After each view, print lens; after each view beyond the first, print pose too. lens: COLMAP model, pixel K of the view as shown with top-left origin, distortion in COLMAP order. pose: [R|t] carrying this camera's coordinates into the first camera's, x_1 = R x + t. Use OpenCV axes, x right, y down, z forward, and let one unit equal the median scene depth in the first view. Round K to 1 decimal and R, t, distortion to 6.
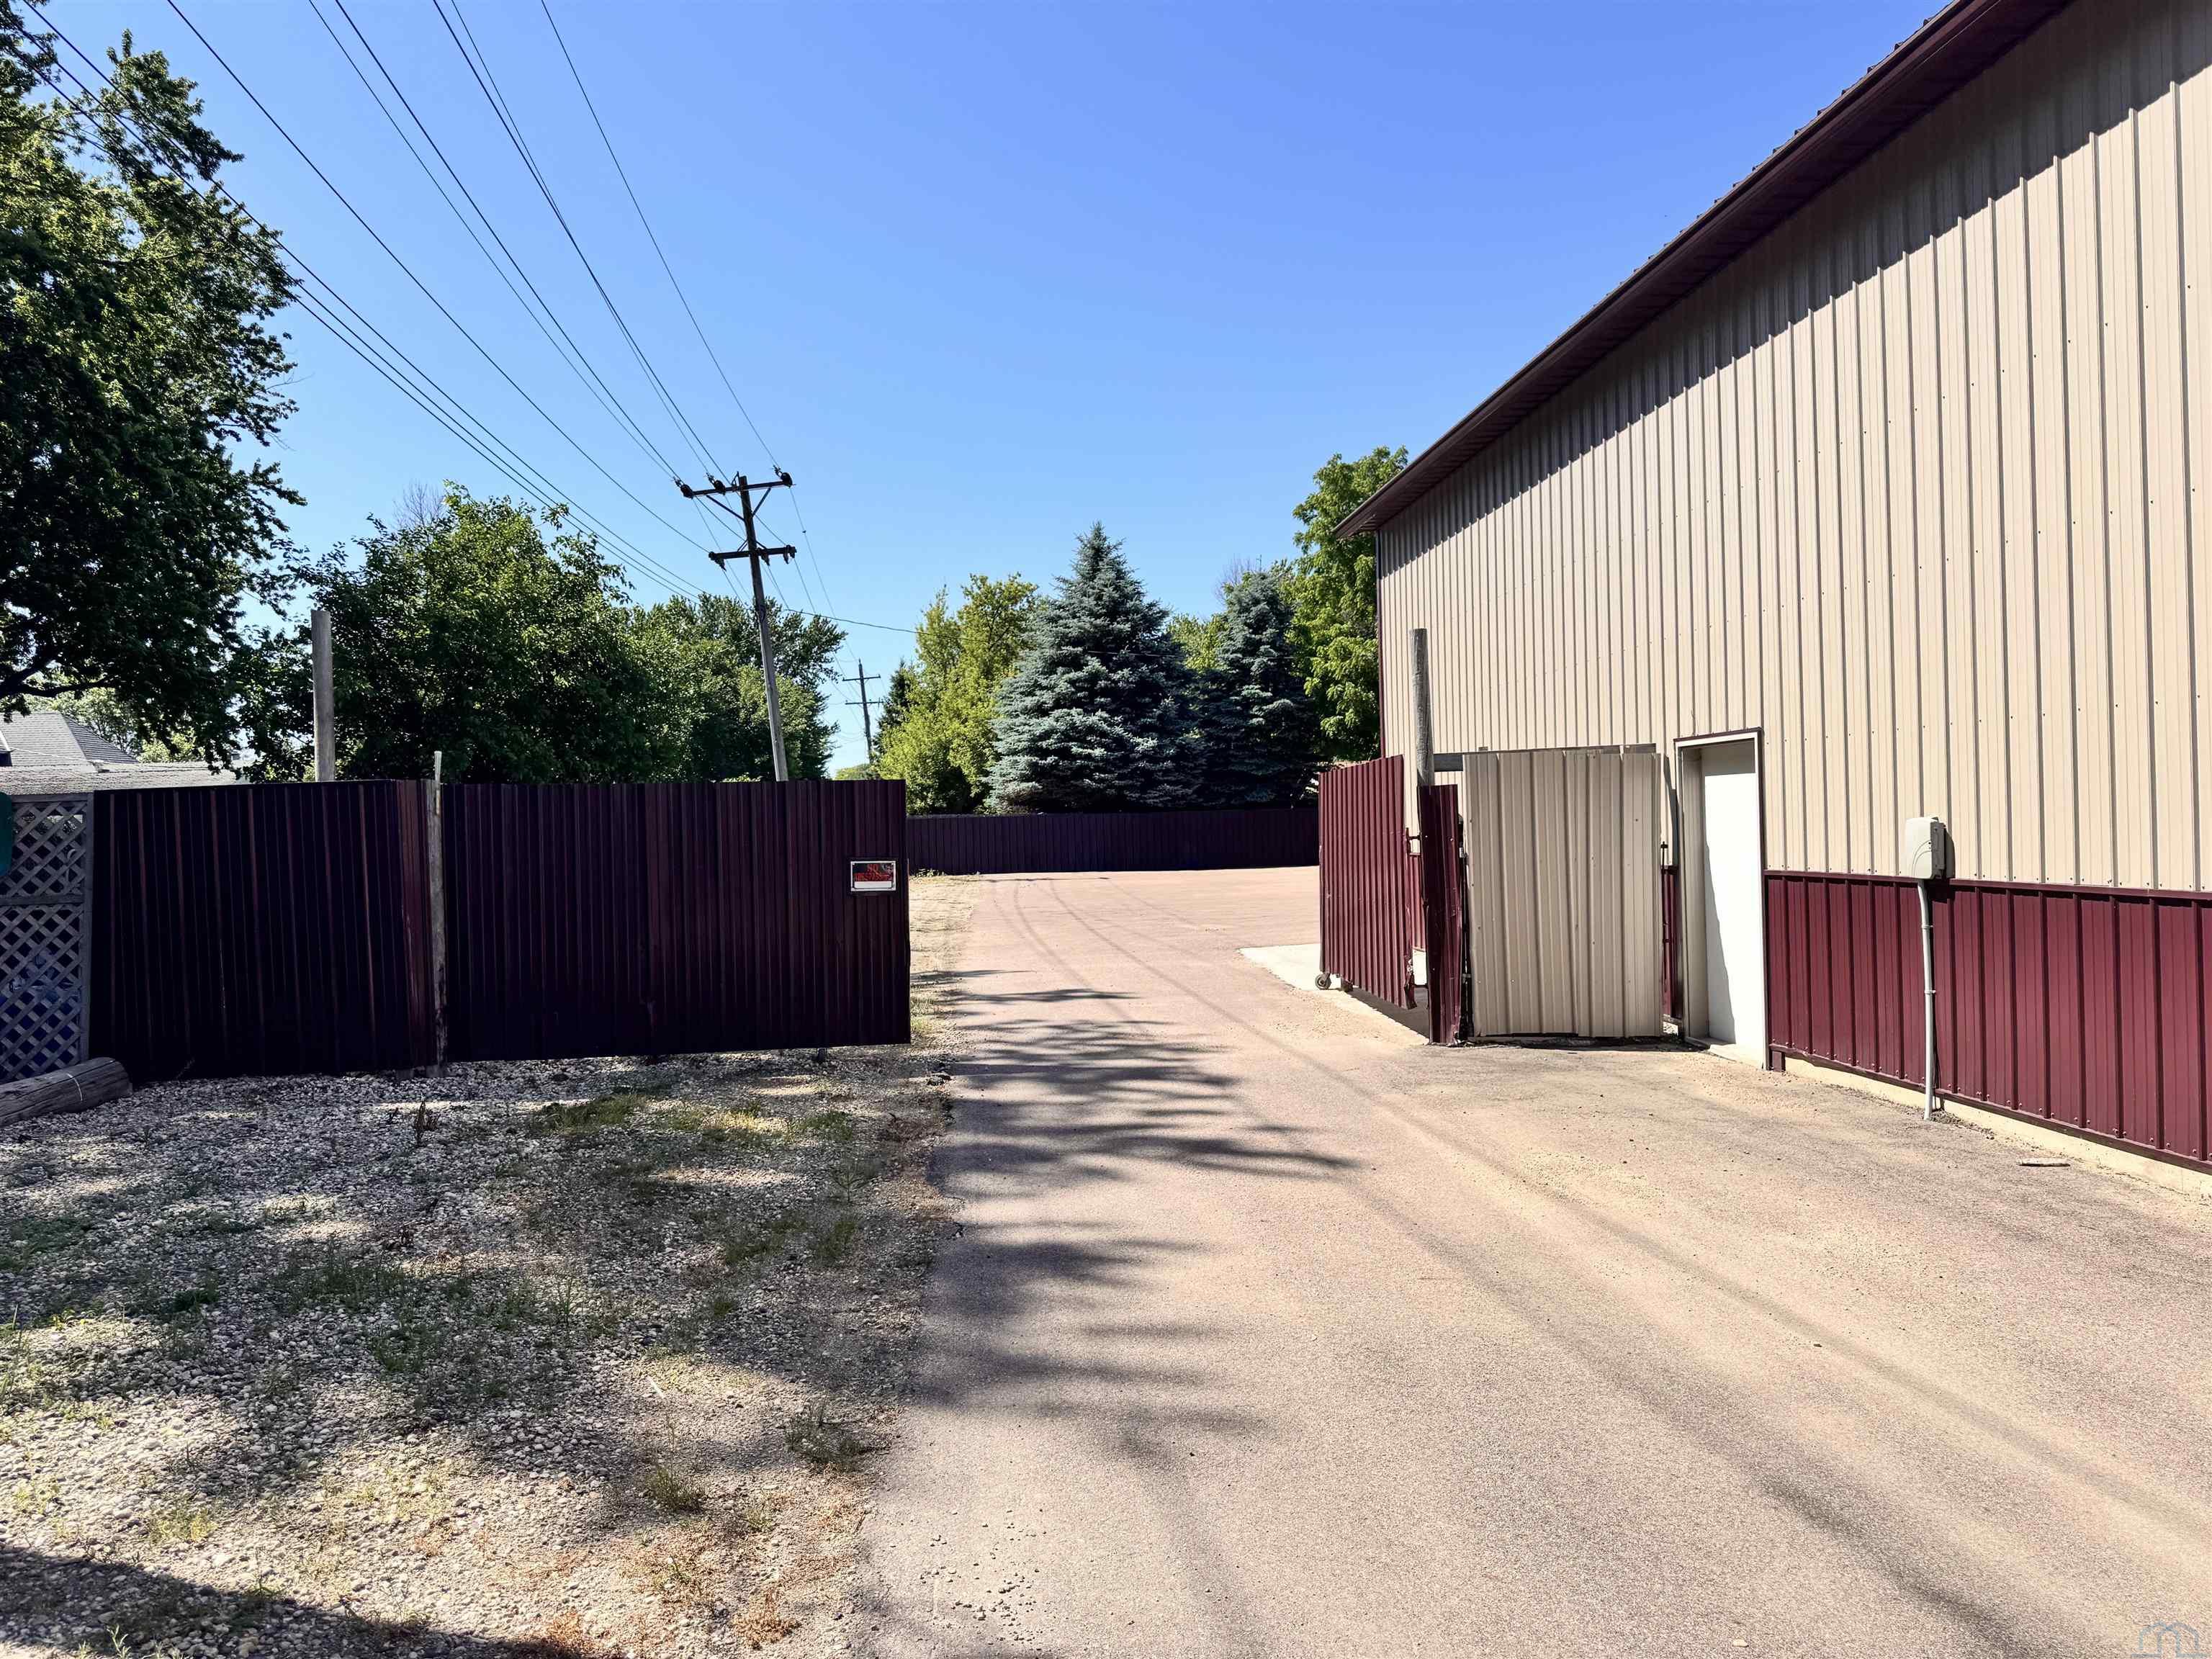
lens RADIAL K [[1553.4, 0, 1114.1], [0, 1553.4, 828.2], [0, 0, 1]] dist [0.084963, -0.129671]
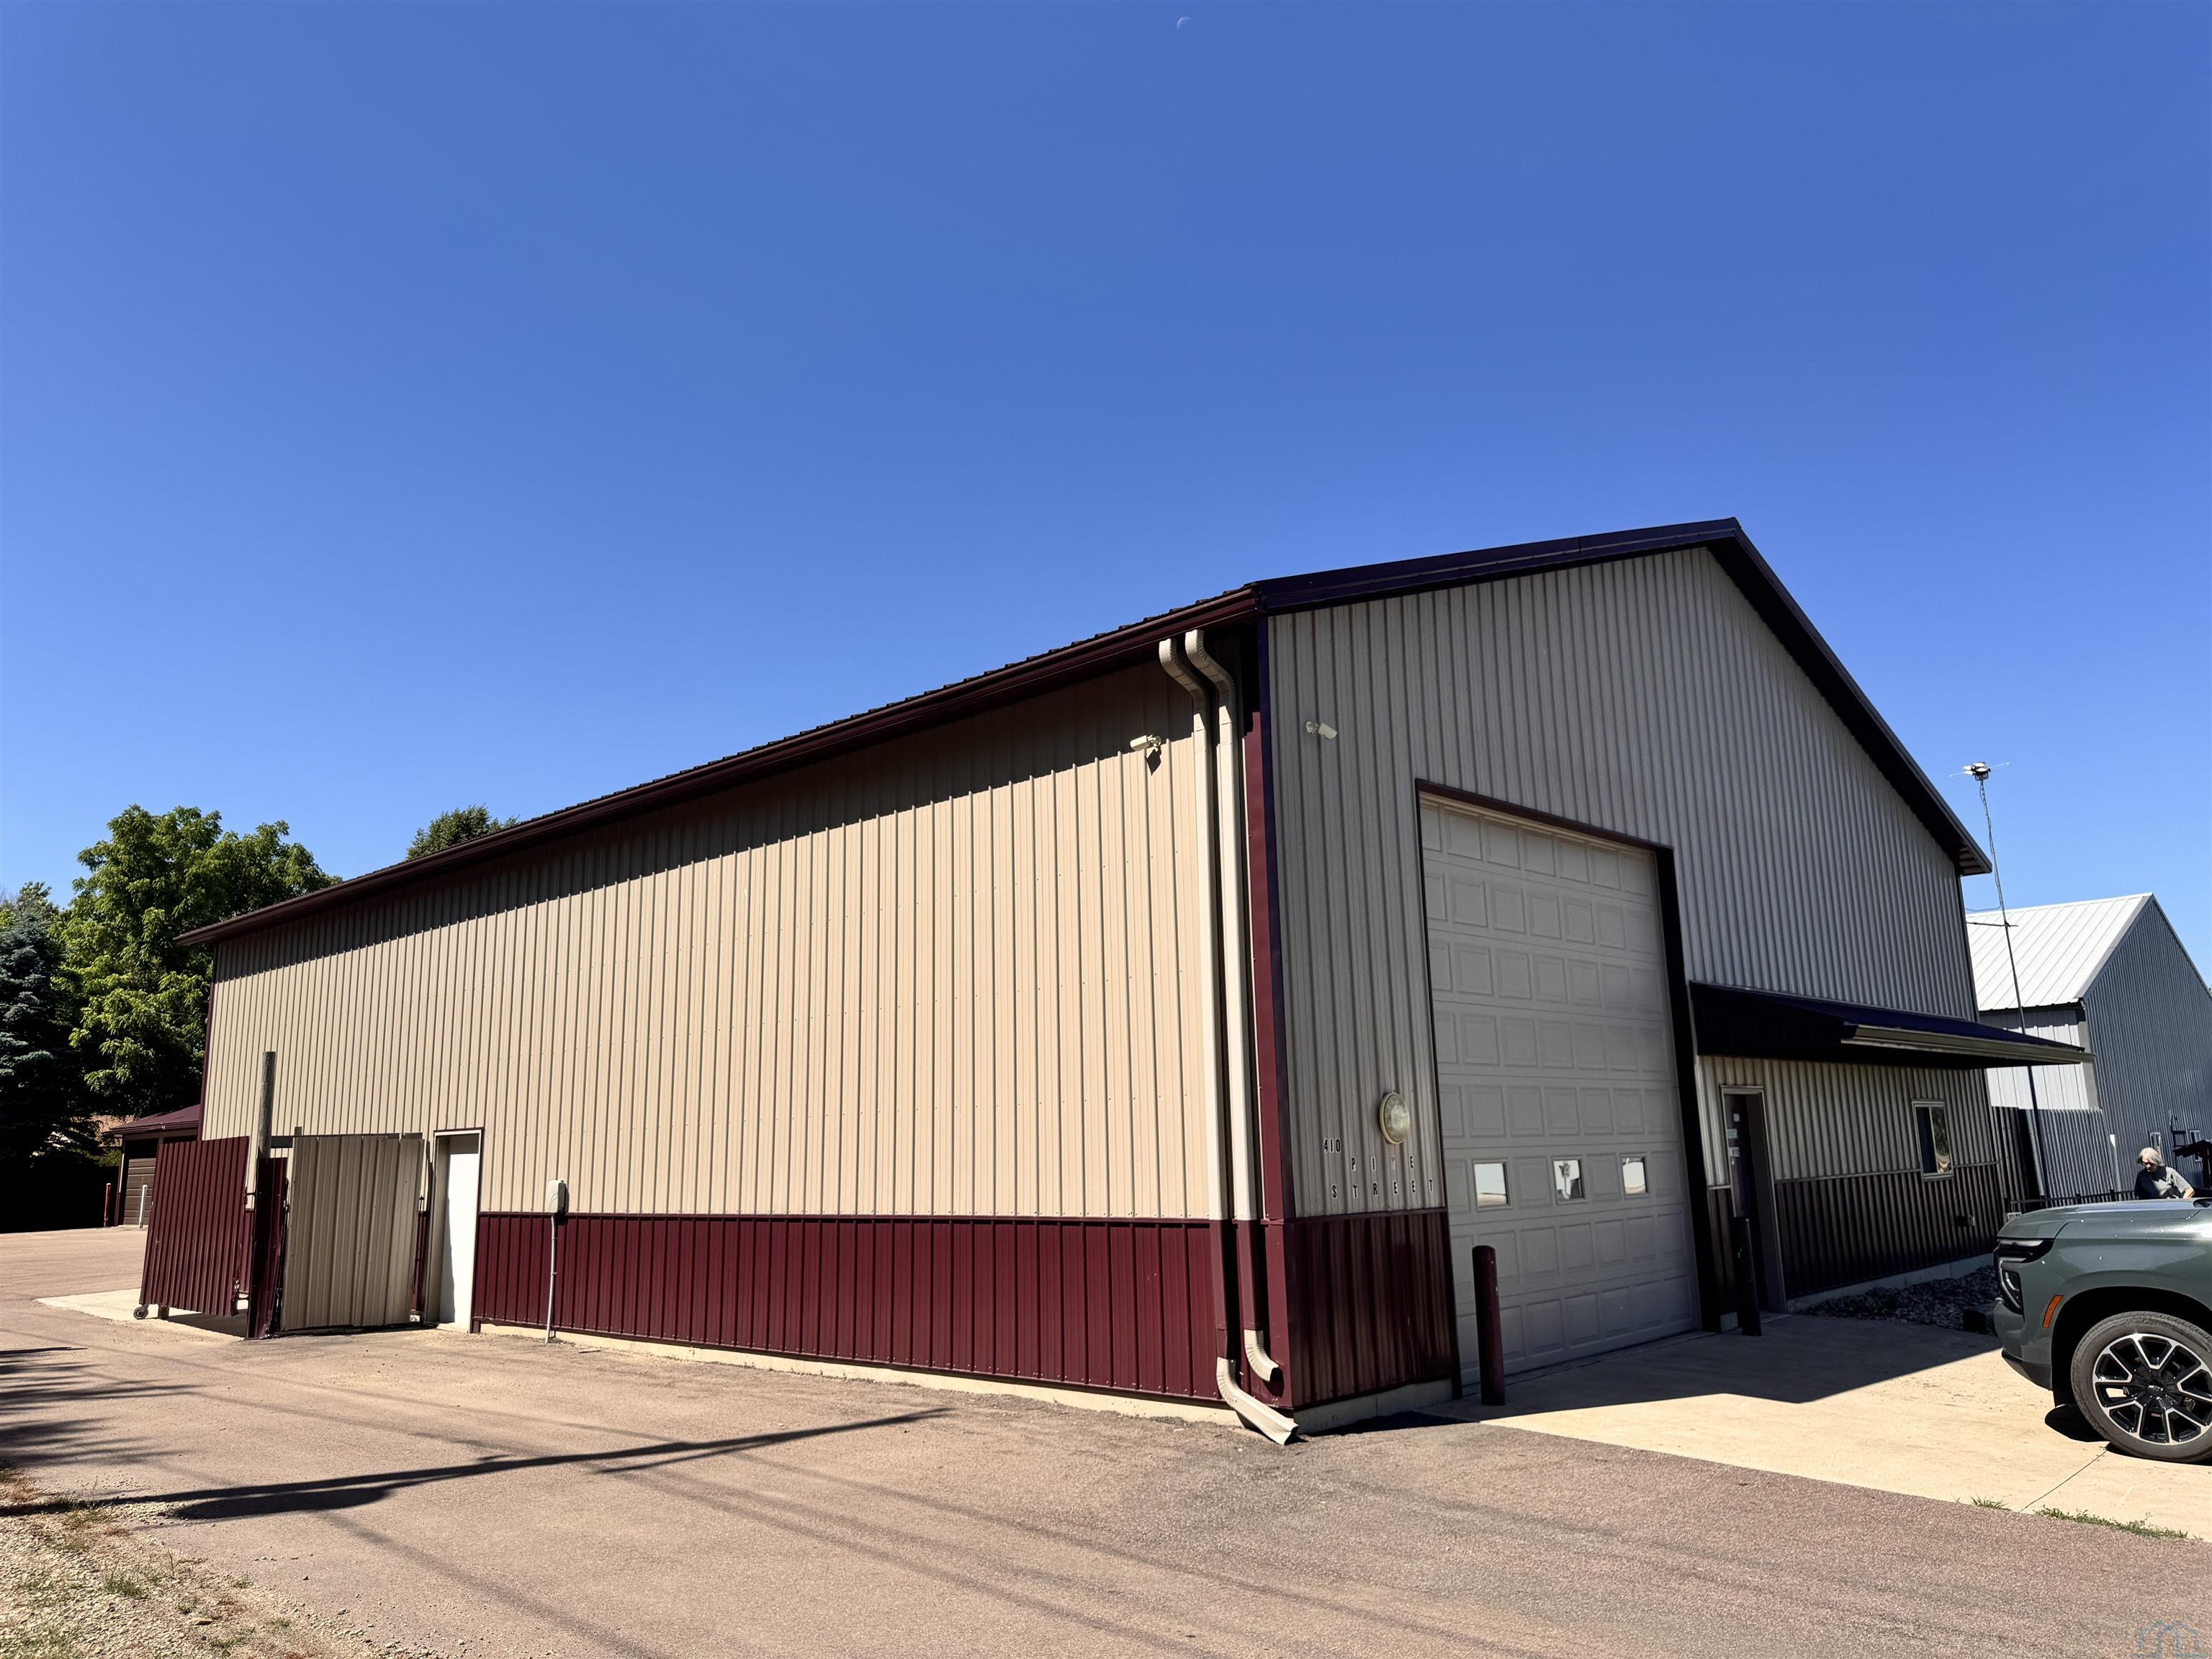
lens RADIAL K [[1602.5, 0, 1096.9], [0, 1602.5, 837.0], [0, 0, 1]] dist [0.013914, -0.005700]
pose [[0.754548, 0.139348, 0.641279, -0.174083], [0.000868, 0.976983, -0.213317, 0.001293], [-0.656244, 0.161515, 0.737059, -0.539870]]
